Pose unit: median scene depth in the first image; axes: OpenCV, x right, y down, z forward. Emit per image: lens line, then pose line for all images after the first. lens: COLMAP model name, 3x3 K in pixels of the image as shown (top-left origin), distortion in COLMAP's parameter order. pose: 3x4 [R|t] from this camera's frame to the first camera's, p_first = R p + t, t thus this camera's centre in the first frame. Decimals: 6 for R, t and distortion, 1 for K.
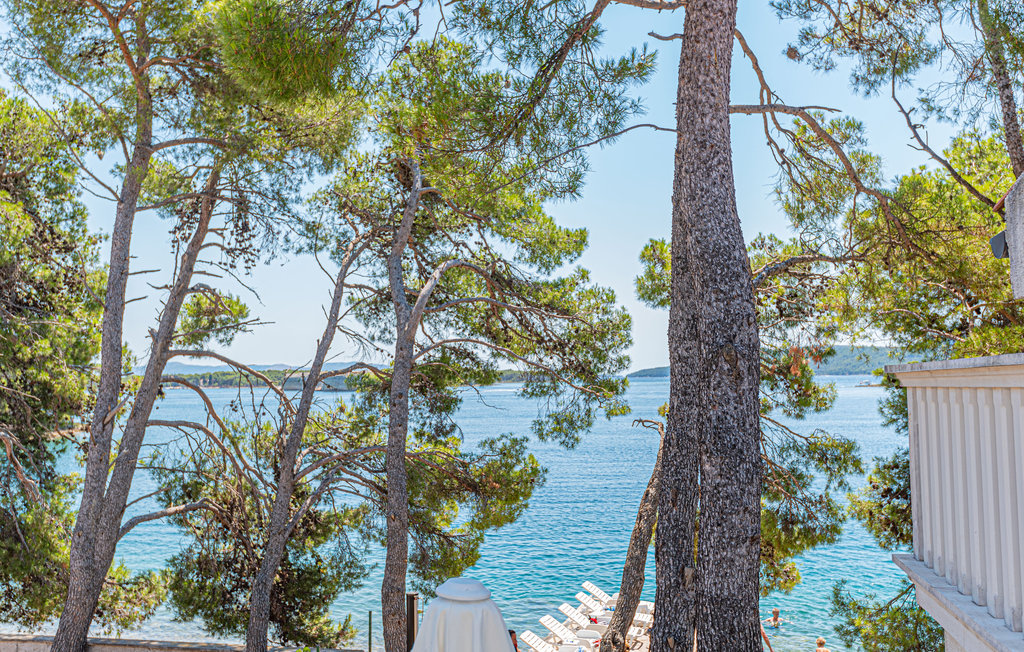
lens RADIAL K [[989.1, 0, 499.3], [0, 989.1, 298.2], [0, 0, 1]] dist [0.030890, 0.000000]
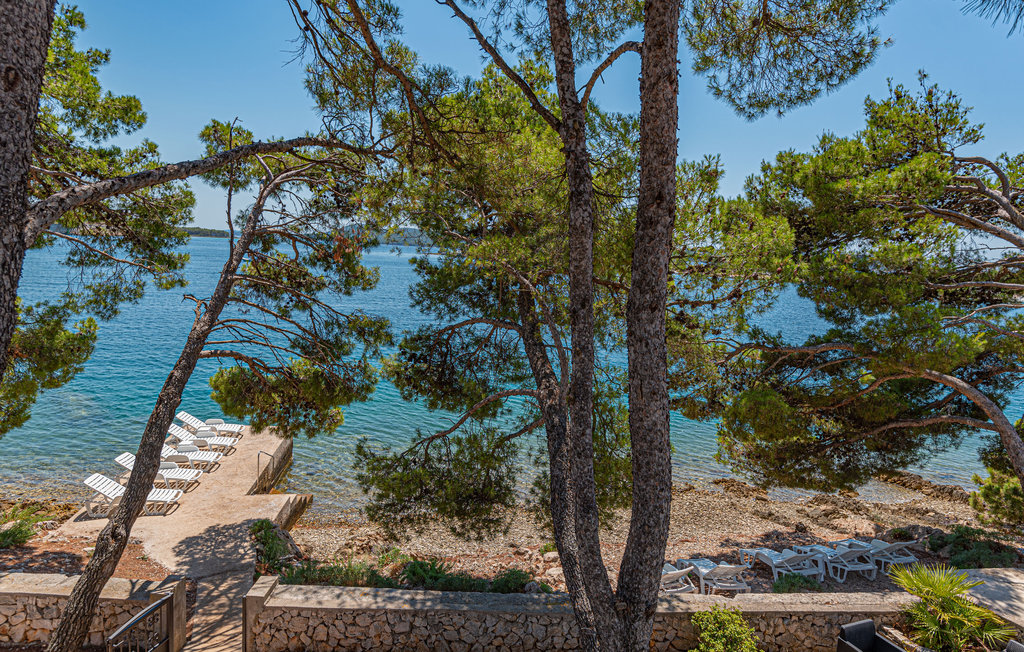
lens RADIAL K [[630.3, 0, 543.0], [0, 630.3, 312.7], [0, 0, 1]] dist [0.002886, -0.003203]
pose [[0.857885, 0.010900, 0.513727, 0.114044], [-0.104520, 0.982575, 0.153693, 0.000912], [-0.503100, -0.185546, 0.844075, 0.239133]]
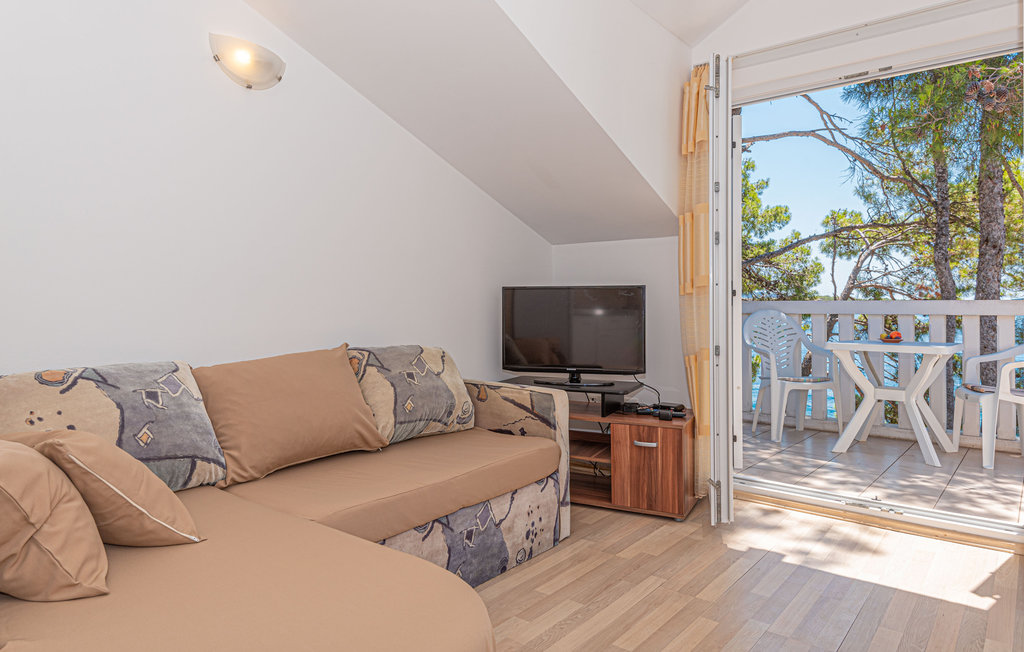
lens RADIAL K [[629.4, 0, 509.7], [0, 629.4, 310.1], [0, 0, 1]] dist [-0.005223, -0.003237]
pose [[0.884009, 0.019022, -0.467083, 0.170321], [0.024138, 0.995981, 0.086246, -0.005584], [0.466846, -0.087516, 0.879997, -0.043810]]
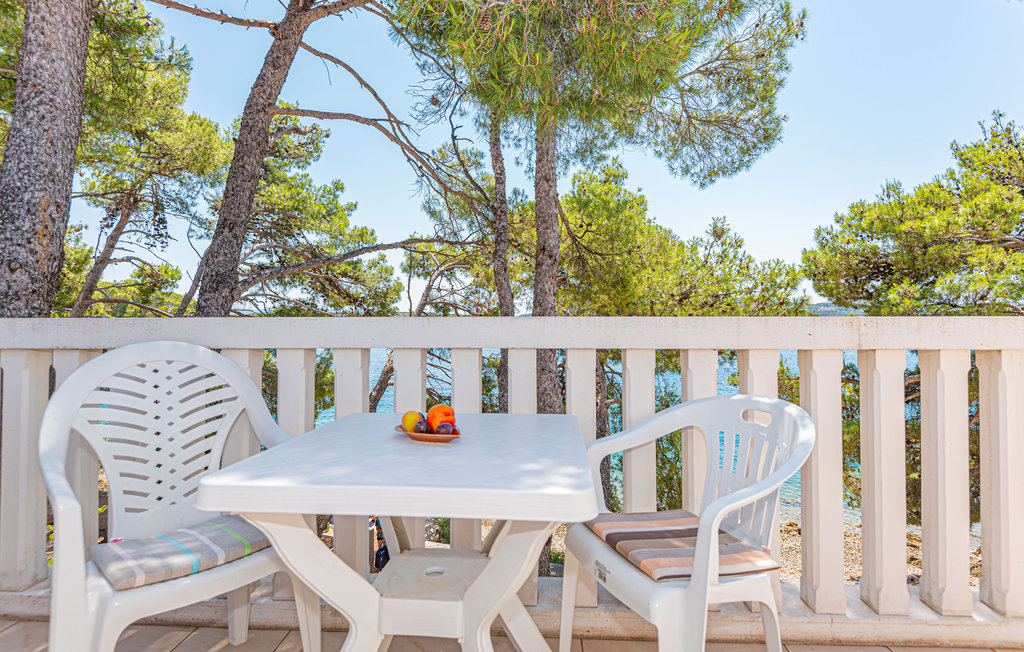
lens RADIAL K [[521.8, 0, 498.3], [0, 521.8, 306.1], [0, 0, 1]] dist [-0.006401, -0.002098]
pose [[0.990697, 0.014011, 0.135363, 0.184374], [-0.021505, 0.998306, 0.054055, 0.007037], [-0.134376, -0.056463, 0.989321, 0.134466]]
